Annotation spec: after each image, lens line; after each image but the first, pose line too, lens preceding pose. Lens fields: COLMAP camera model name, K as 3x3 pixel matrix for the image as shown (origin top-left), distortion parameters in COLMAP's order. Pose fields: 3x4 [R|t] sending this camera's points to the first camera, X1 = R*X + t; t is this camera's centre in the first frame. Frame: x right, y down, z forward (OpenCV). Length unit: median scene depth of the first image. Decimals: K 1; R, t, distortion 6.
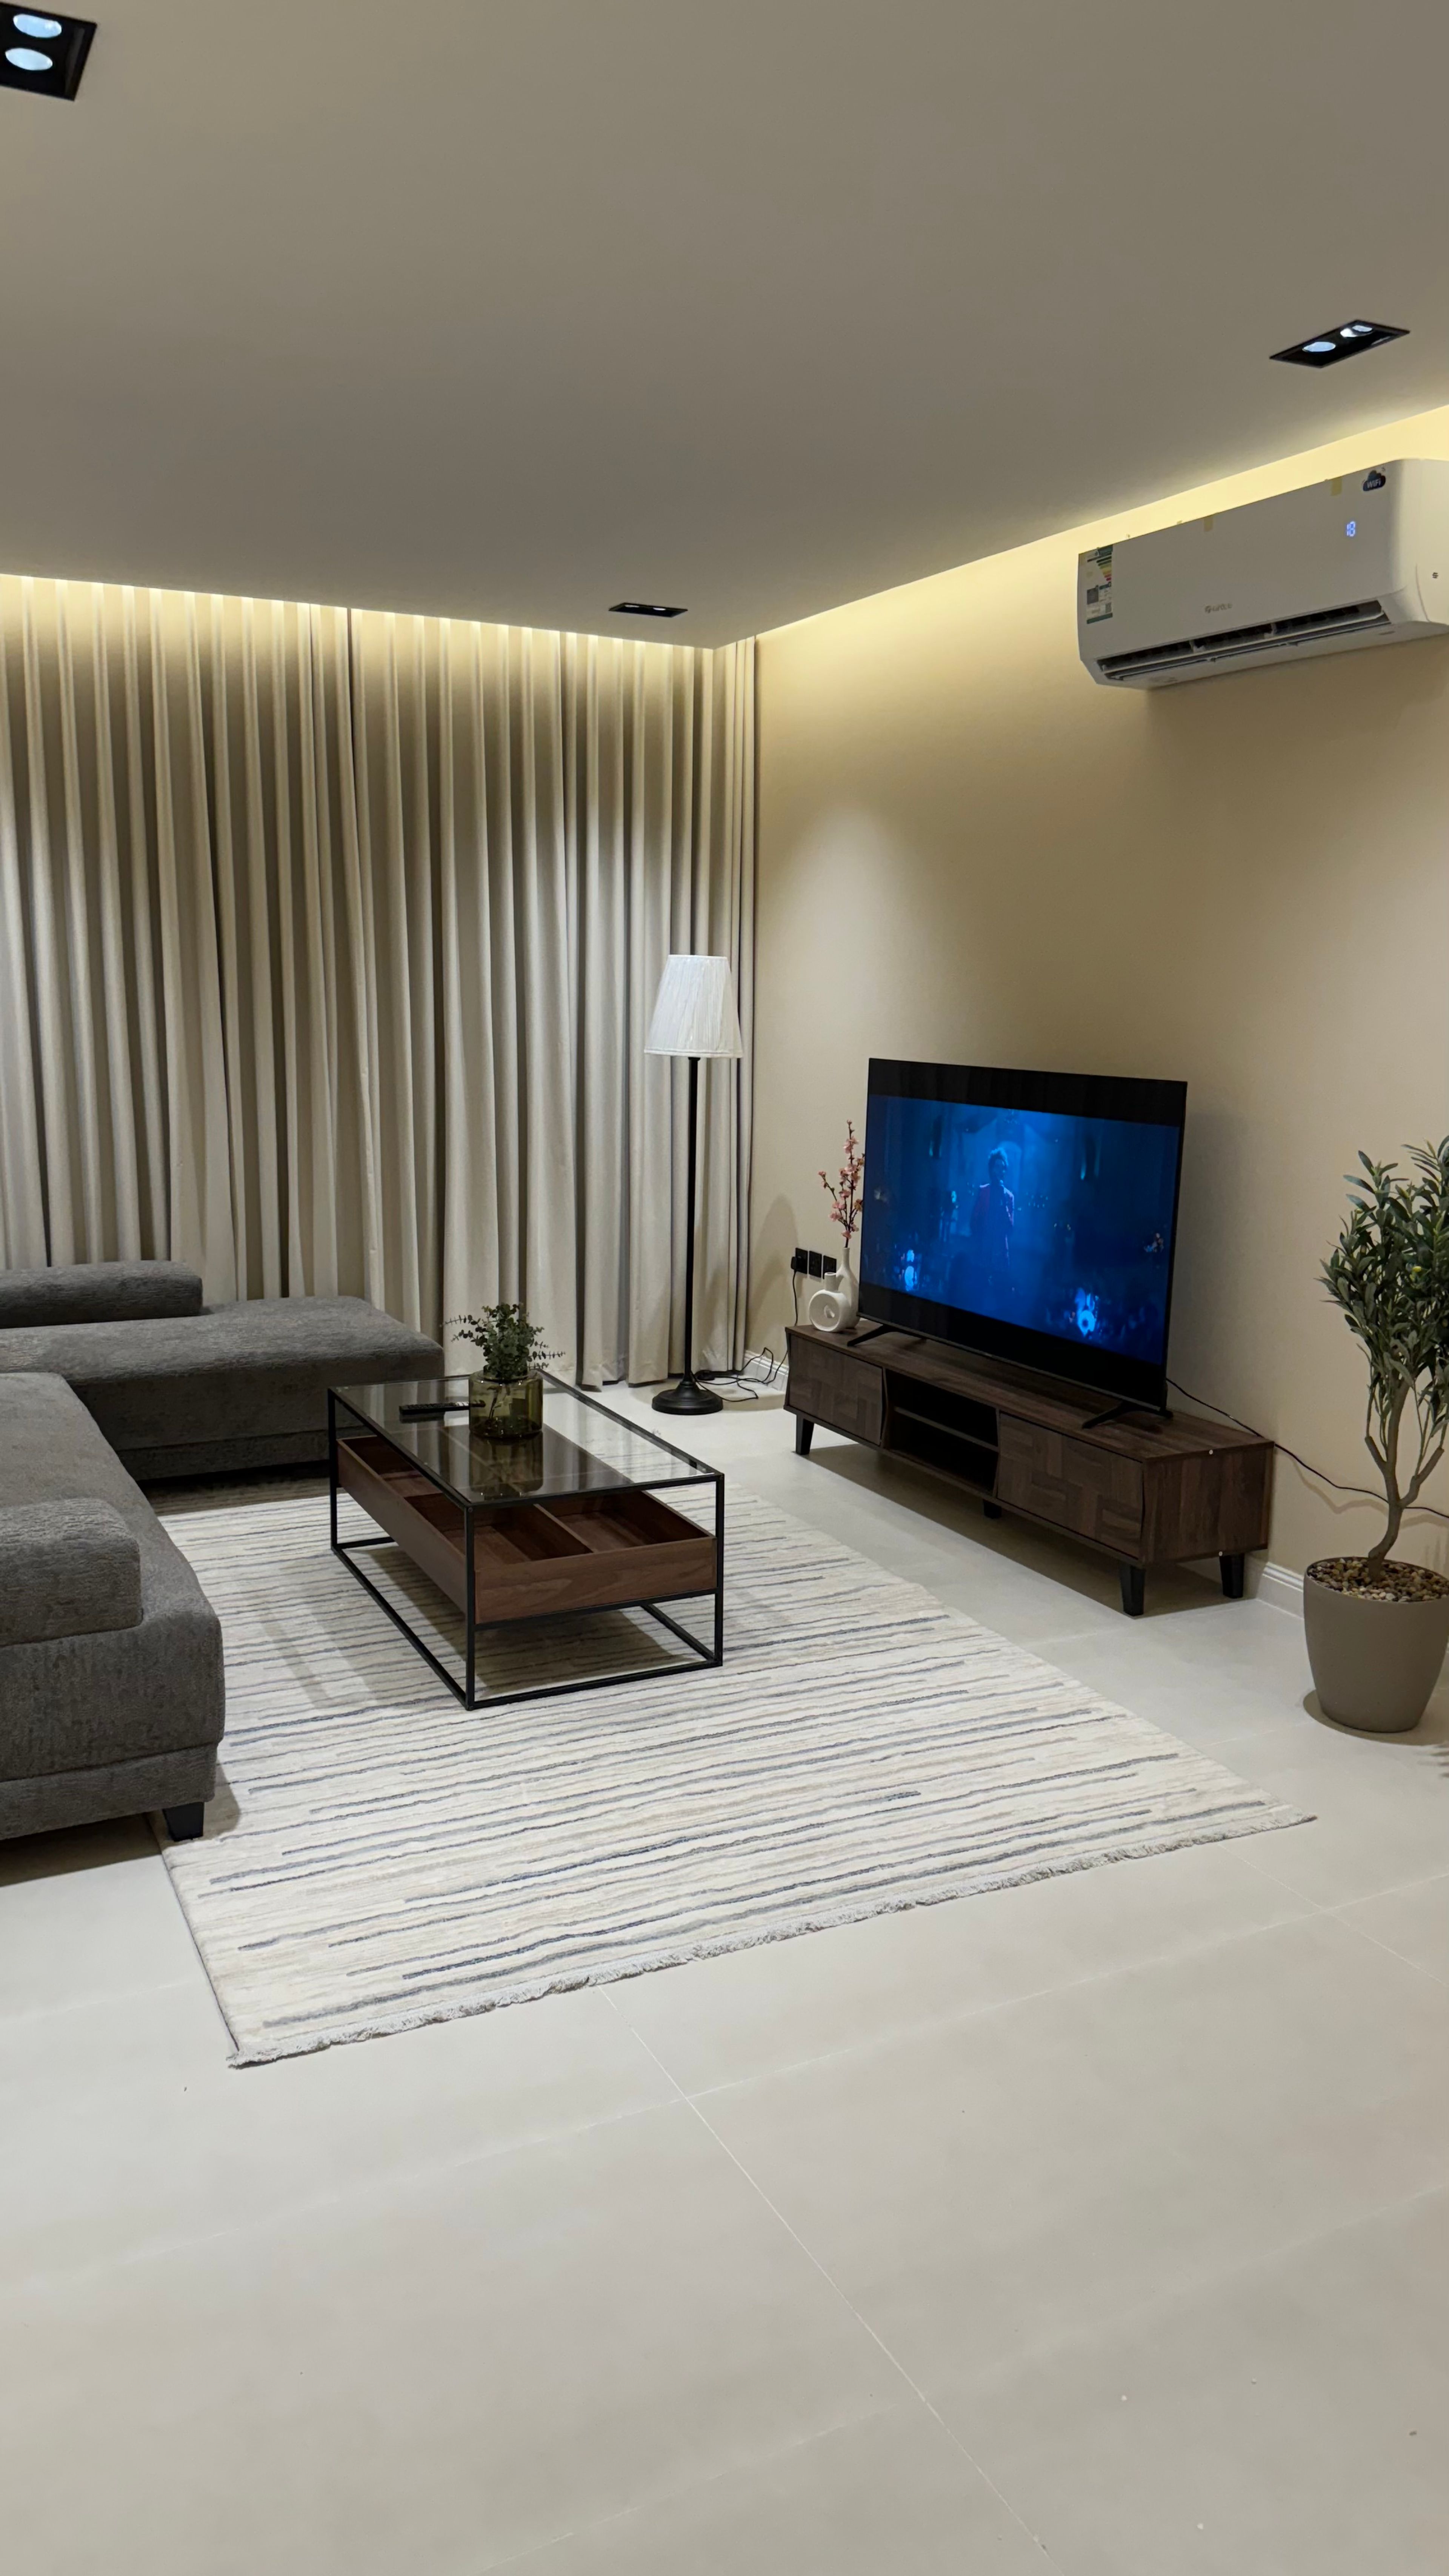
lens RADIAL K [[1801.8, 0, 724.2], [0, 1801.8, 1297.5], [0, 0, 1]] dist [0.200670, -0.438494]
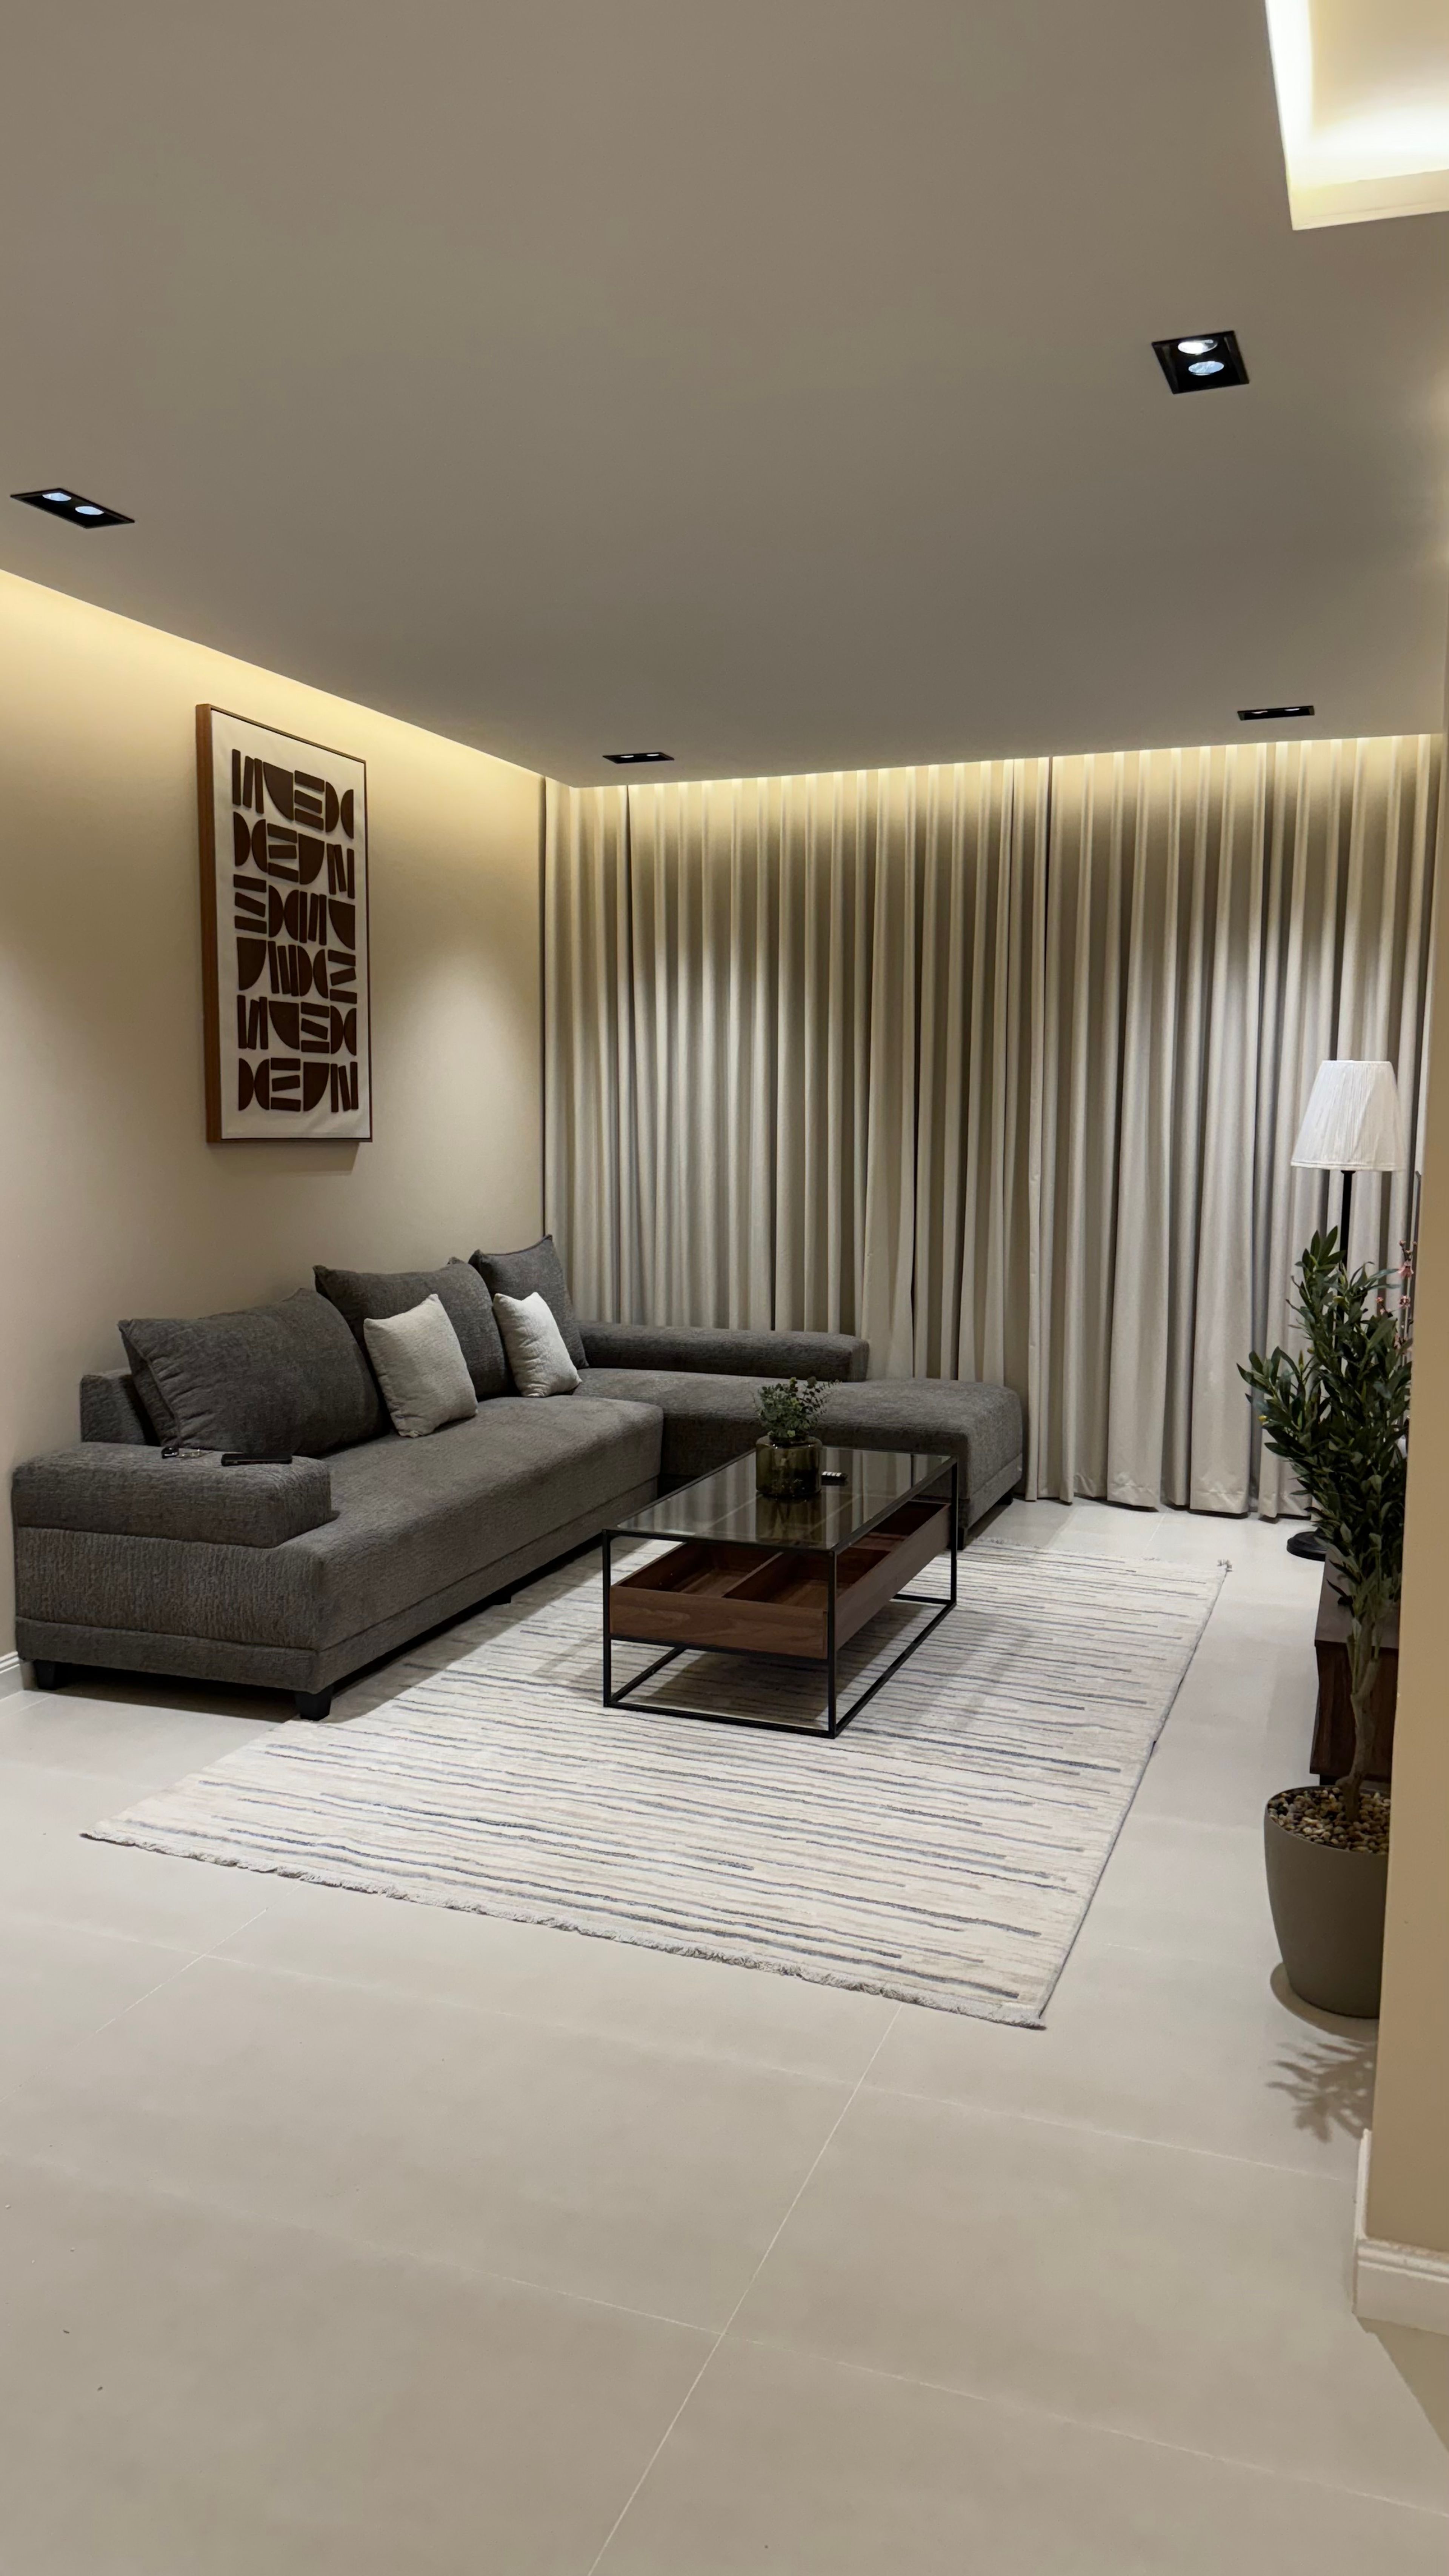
lens RADIAL K [[1801.8, 0, 724.2], [0, 1801.8, 1297.5], [0, 0, 1]] dist [0.200670, -0.438494]
pose [[0.674892, 0.073221, -0.734275, 0.738184], [-0.123474, 0.992241, -0.014543, -0.025760], [0.727513, 0.100479, 0.678697, 0.235252]]
